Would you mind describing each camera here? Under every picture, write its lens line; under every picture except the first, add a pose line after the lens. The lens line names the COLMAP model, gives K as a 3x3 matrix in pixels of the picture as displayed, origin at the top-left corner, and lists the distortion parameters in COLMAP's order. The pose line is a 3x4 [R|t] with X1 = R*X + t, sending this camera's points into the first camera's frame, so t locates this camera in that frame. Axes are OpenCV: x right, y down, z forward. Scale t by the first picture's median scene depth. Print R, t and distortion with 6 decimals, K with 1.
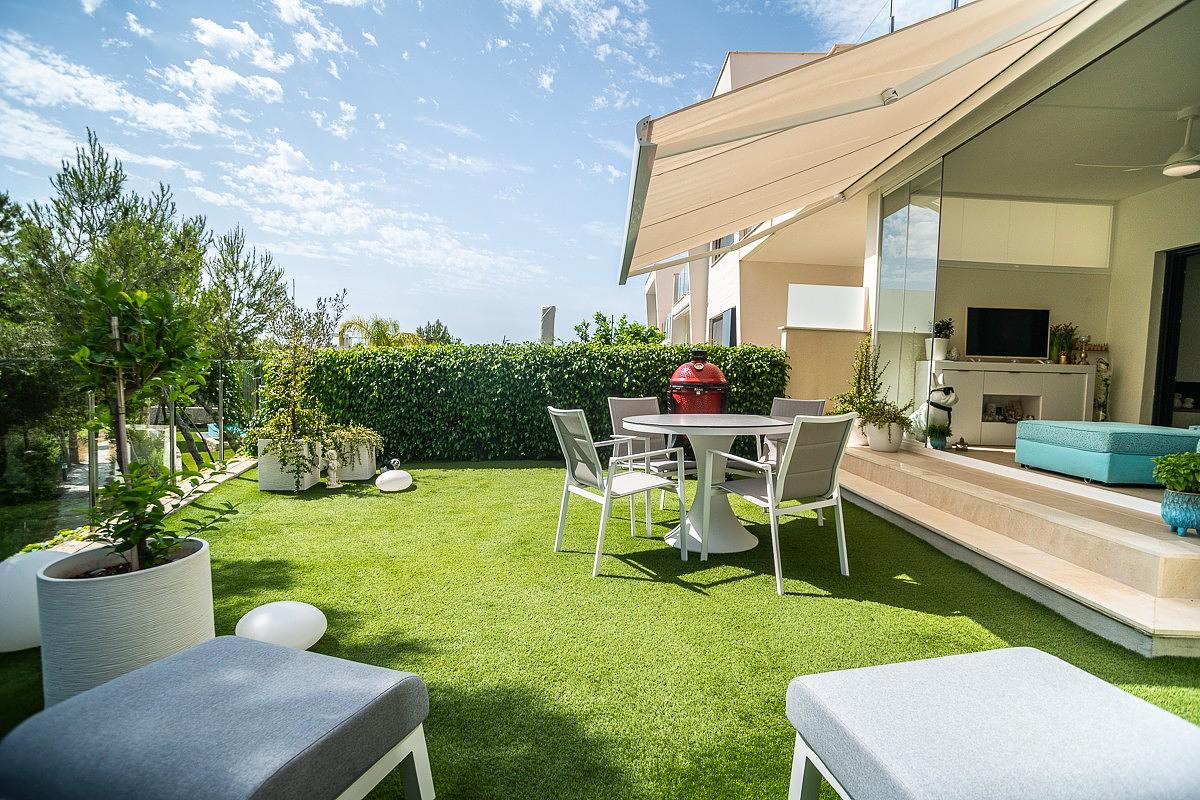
lens RADIAL K [[603.0, 0, 602.7], [0, 603.0, 393.8], [0, 0, 1]] dist [-0.013846, 0.007655]
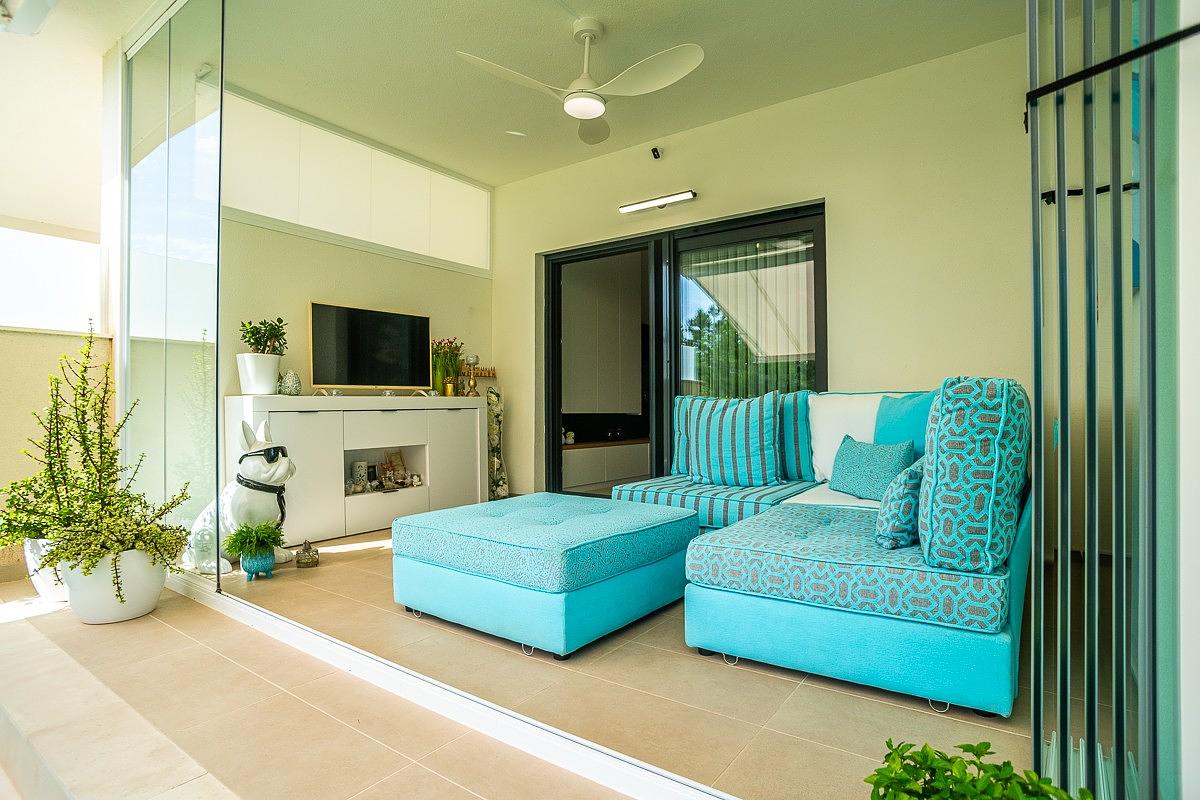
lens RADIAL K [[603.0, 0, 601.7], [0, 603.0, 398.7], [0, 0, 1]] dist [-0.013846, 0.007655]
pose [[0.603043, -0.028658, 0.797193, 0.318953], [0.063108, 0.997936, -0.011864, -0.027371], [-0.795208, 0.057464, 0.603607, 0.442043]]
